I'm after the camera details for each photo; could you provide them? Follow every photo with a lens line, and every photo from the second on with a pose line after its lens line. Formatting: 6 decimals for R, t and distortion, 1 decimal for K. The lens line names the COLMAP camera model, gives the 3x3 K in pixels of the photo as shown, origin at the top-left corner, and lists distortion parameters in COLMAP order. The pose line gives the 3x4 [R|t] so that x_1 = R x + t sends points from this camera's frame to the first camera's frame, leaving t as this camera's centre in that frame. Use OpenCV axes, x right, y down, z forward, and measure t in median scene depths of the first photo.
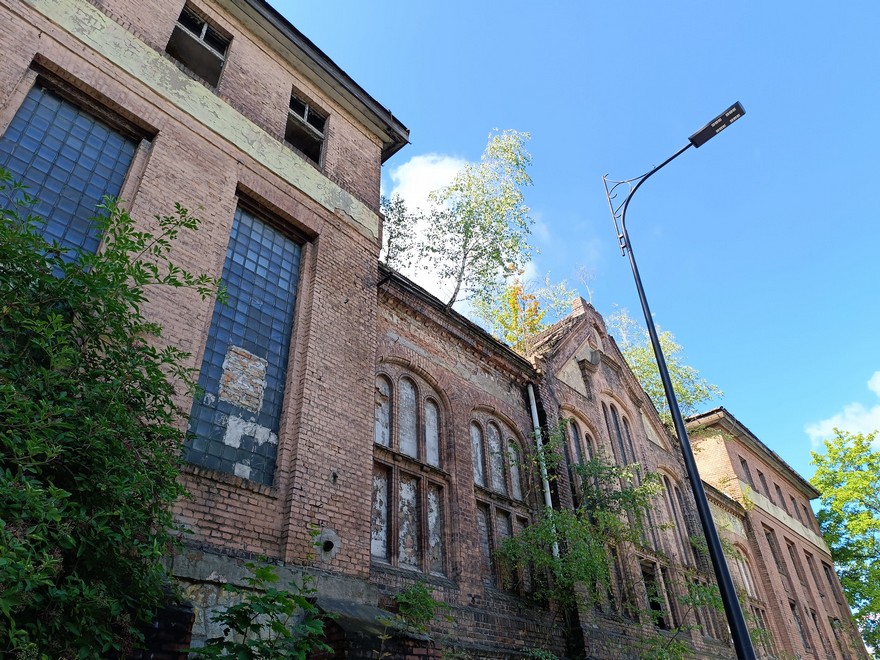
lens RADIAL K [[597.1, 0, 441.0], [0, 597.1, 339.1], [0, 0, 1]] dist [0.042146, -0.044321]
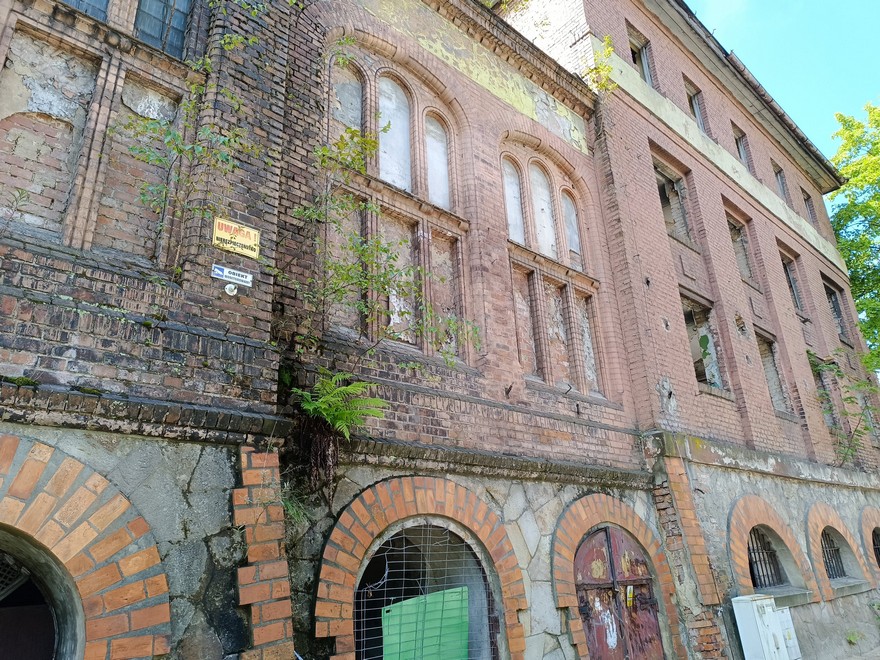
lens RADIAL K [[597.1, 0, 441.4], [0, 597.1, 335.5], [0, 0, 1]] dist [0.042146, -0.044321]
pose [[0.993691, -0.046198, -0.102199, 0.419905], [0.069649, 0.968410, 0.239441, 0.328815], [0.087909, -0.245048, 0.965517, 0.524554]]
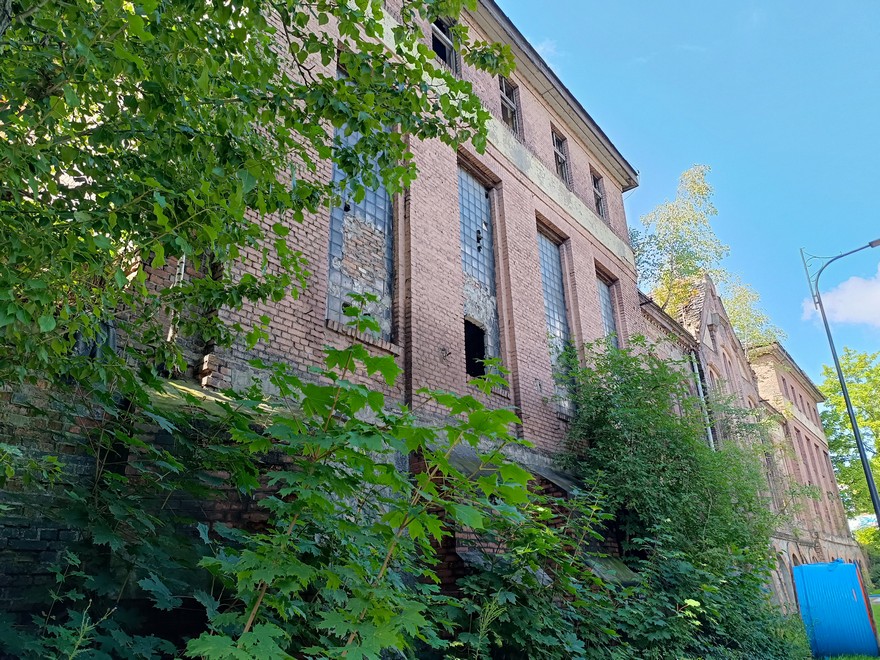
lens RADIAL K [[597.1, 0, 440.0], [0, 597.1, 337.6], [0, 0, 1]] dist [0.042146, -0.044321]
pose [[0.998836, 0.032506, 0.035626, -0.309993], [-0.039424, 0.975832, 0.214938, -0.146835], [-0.027778, -0.216093, 0.975978, -0.244136]]
